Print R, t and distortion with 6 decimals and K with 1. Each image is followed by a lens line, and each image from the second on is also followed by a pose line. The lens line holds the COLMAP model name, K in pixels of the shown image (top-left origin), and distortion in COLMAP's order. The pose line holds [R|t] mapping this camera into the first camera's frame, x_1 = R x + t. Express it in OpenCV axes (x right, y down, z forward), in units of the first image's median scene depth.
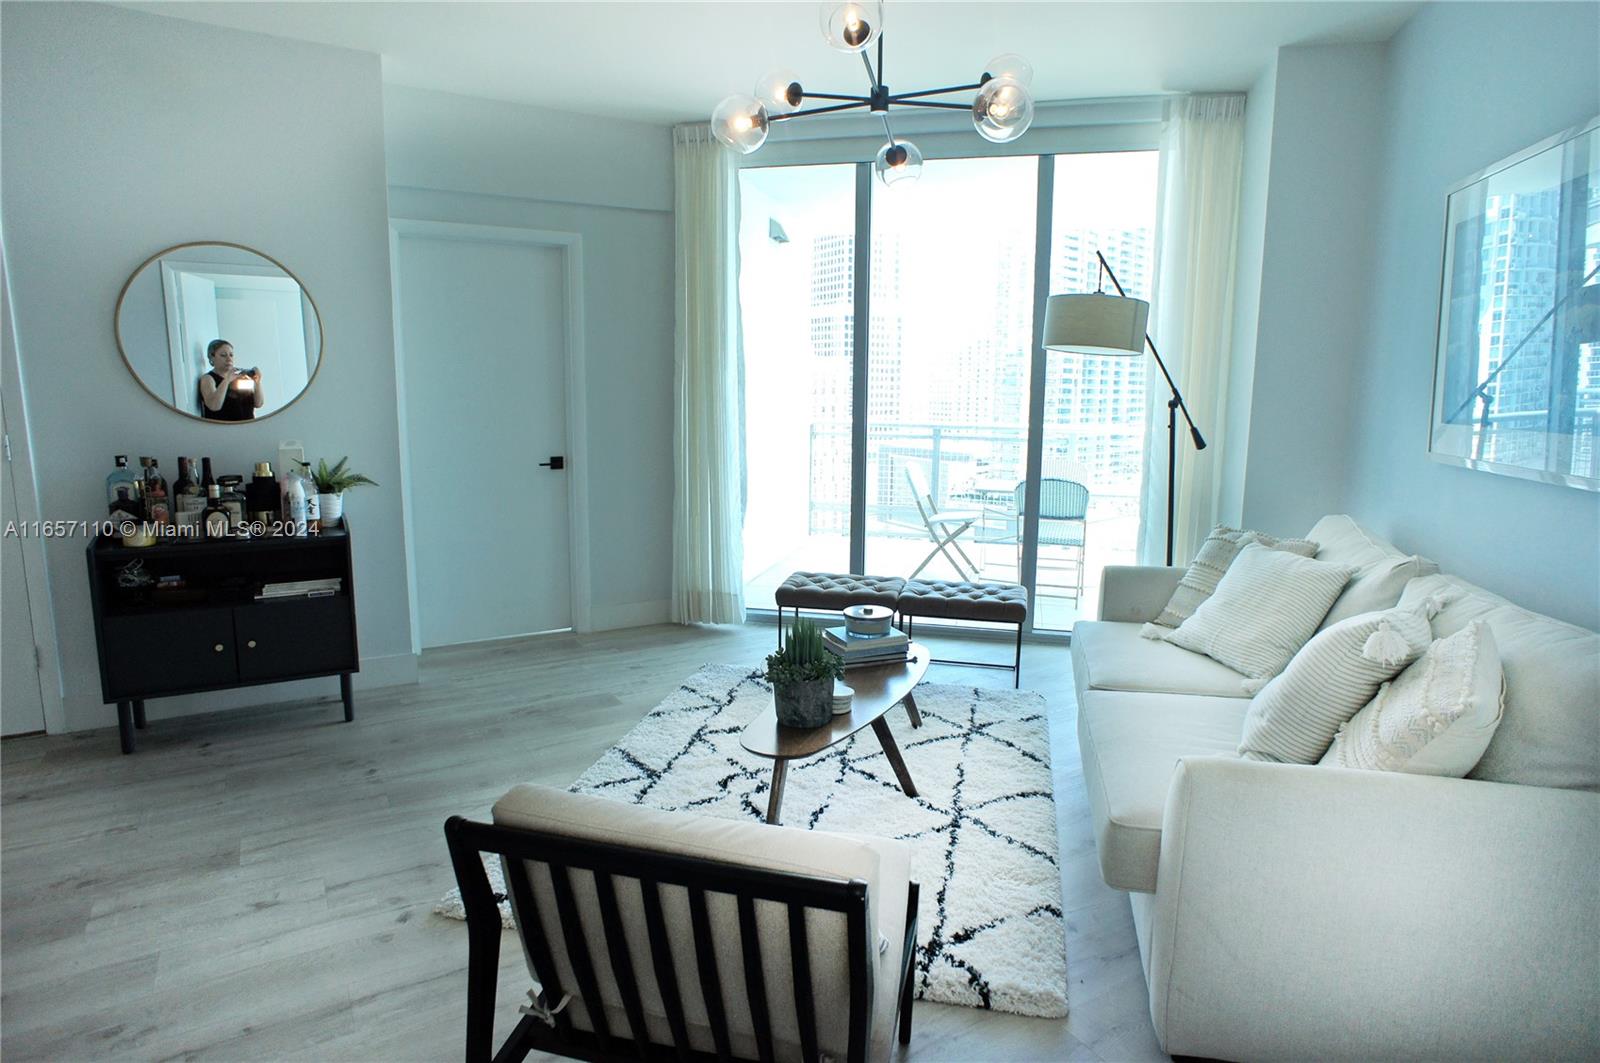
lens RADIAL K [[910.6, 0, 798.2], [0, 910.6, 527.4], [0, 0, 1]] dist [-0.075737, 0.049134]
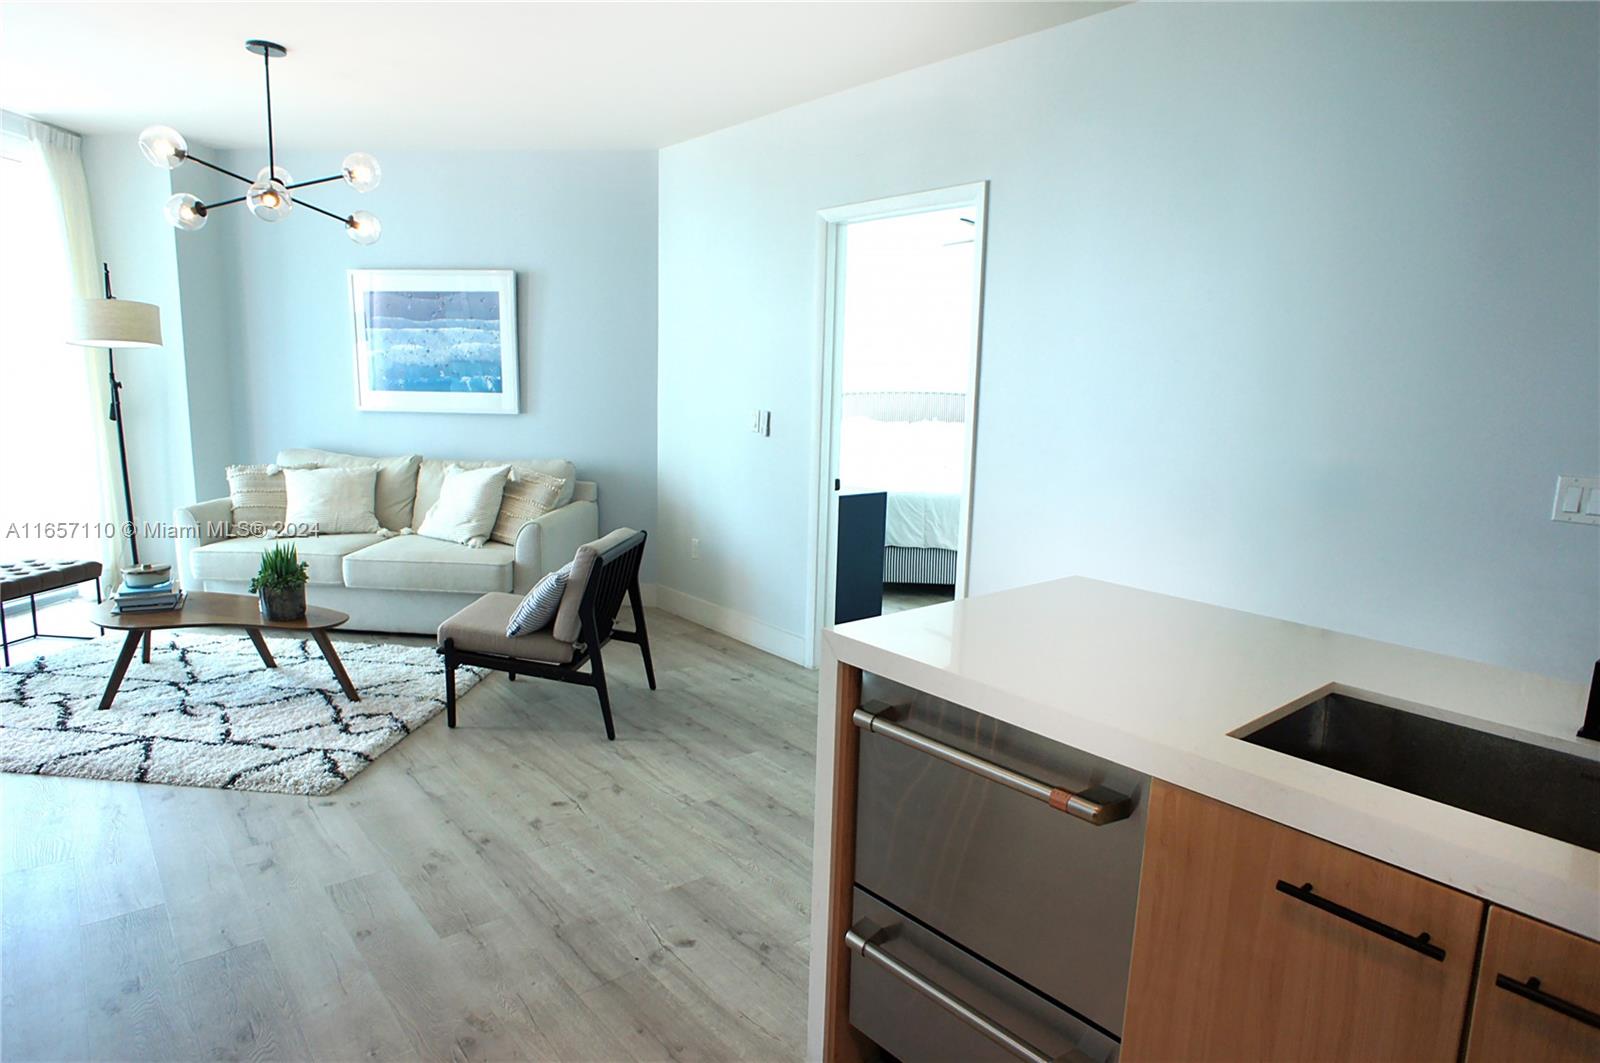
lens RADIAL K [[937.7, 0, 784.2], [0, 937.7, 530.9], [0, 0, 1]] dist [-0.081363, 0.073955]
pose [[-0.138583, -0.176409, 0.974513, -1.173413], [0.135772, 0.971332, 0.195141, -0.073369], [-0.981000, 0.159354, -0.110659, 0.297276]]
